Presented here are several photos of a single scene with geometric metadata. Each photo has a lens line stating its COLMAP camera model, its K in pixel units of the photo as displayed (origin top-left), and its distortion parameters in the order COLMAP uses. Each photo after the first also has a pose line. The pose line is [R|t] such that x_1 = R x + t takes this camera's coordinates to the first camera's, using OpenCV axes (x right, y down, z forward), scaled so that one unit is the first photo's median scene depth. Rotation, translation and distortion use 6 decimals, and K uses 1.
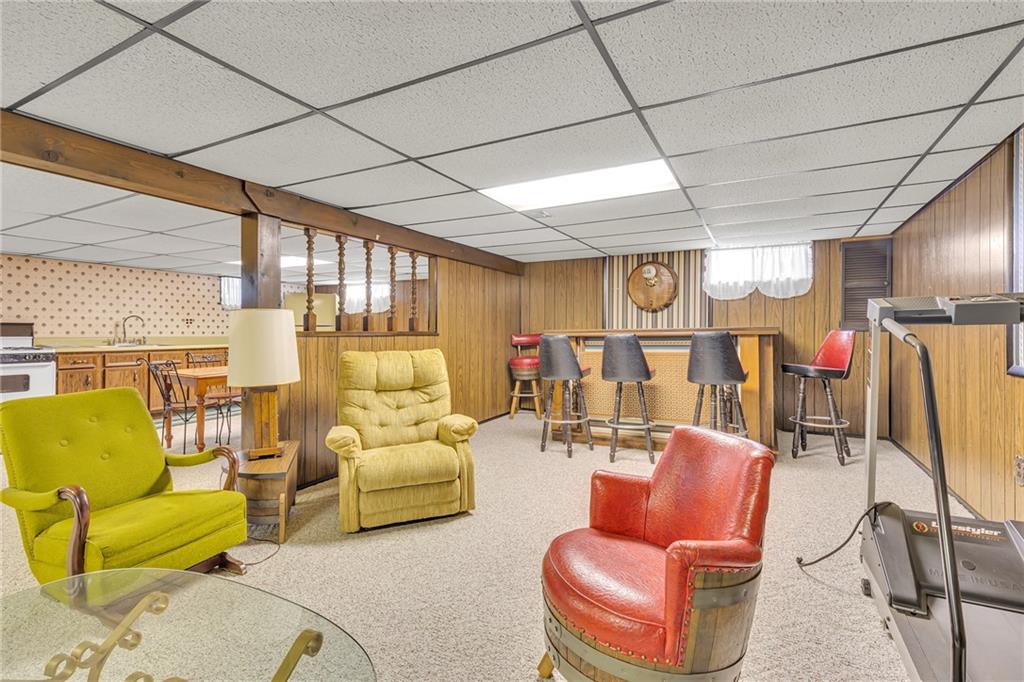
lens RADIAL K [[466.0, 0, 514.9], [0, 466.0, 334.0], [0, 0, 1]] dist [0.003718, -0.000345]
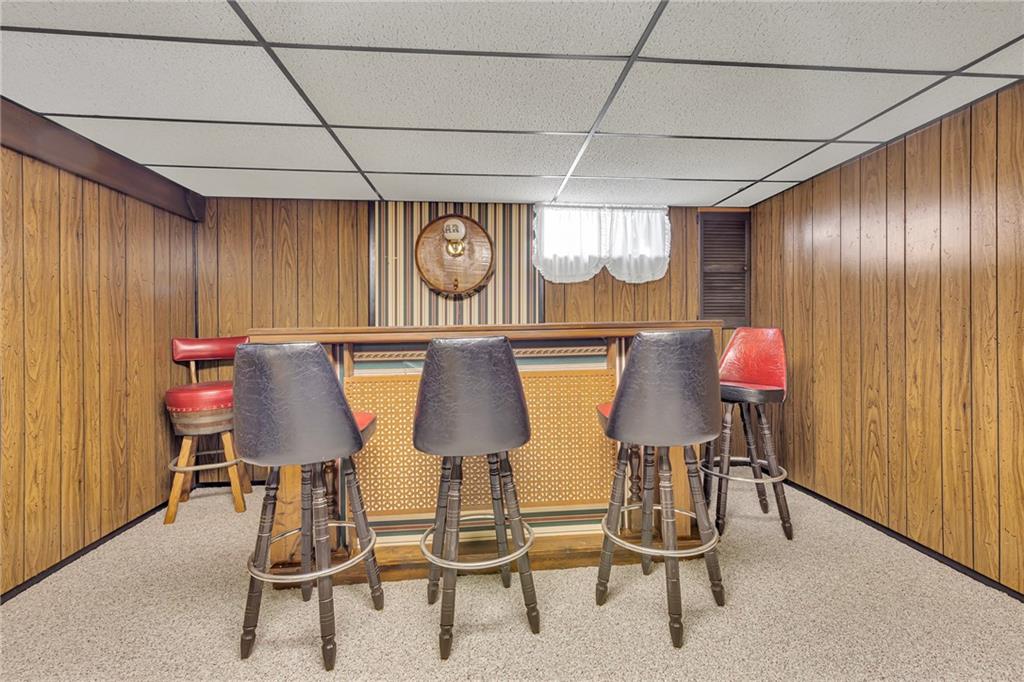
lens RADIAL K [[467.0, 0, 524.2], [0, 467.0, 333.2], [0, 0, 1]] dist [0.011936, 0.000041]
pose [[0.833531, -0.009673, 0.552388, 0.033563], [0.009131, 0.999951, 0.003733, -0.003495], [-0.552397, 0.001932, 0.833579, 0.482802]]
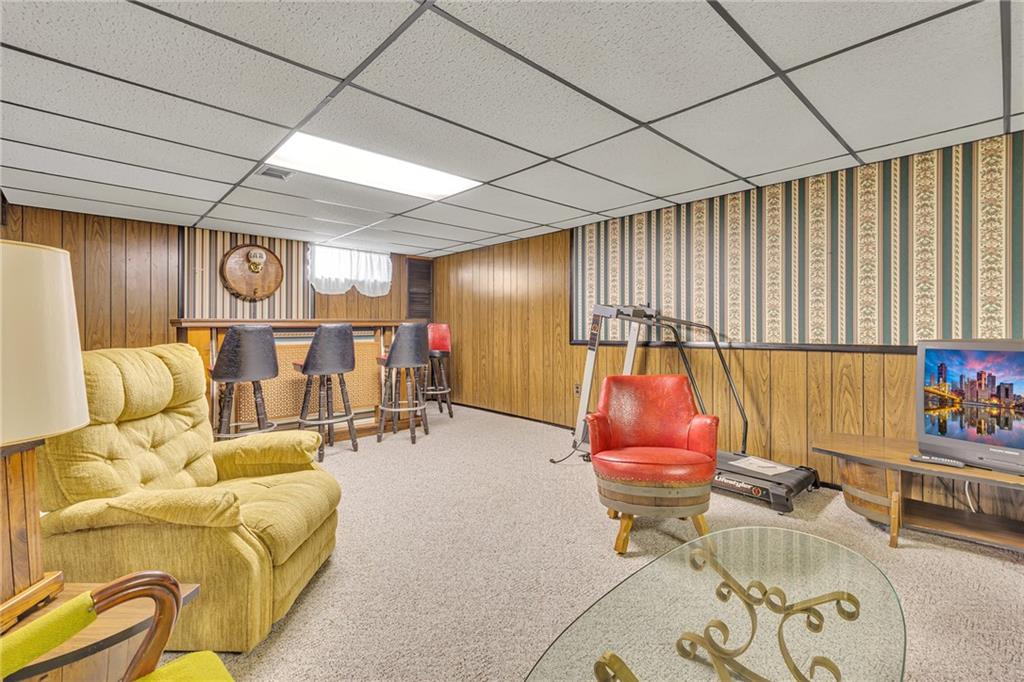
lens RADIAL K [[466.0, 0, 514.9], [0, 466.0, 334.0], [0, 0, 1]] dist [0.003718, -0.000345]
pose [[0.326654, -0.008869, 0.945102, -0.426667], [0.001477, 0.999960, 0.008873, 0.009667], [-0.945143, -0.001503, 0.326654, 0.253733]]
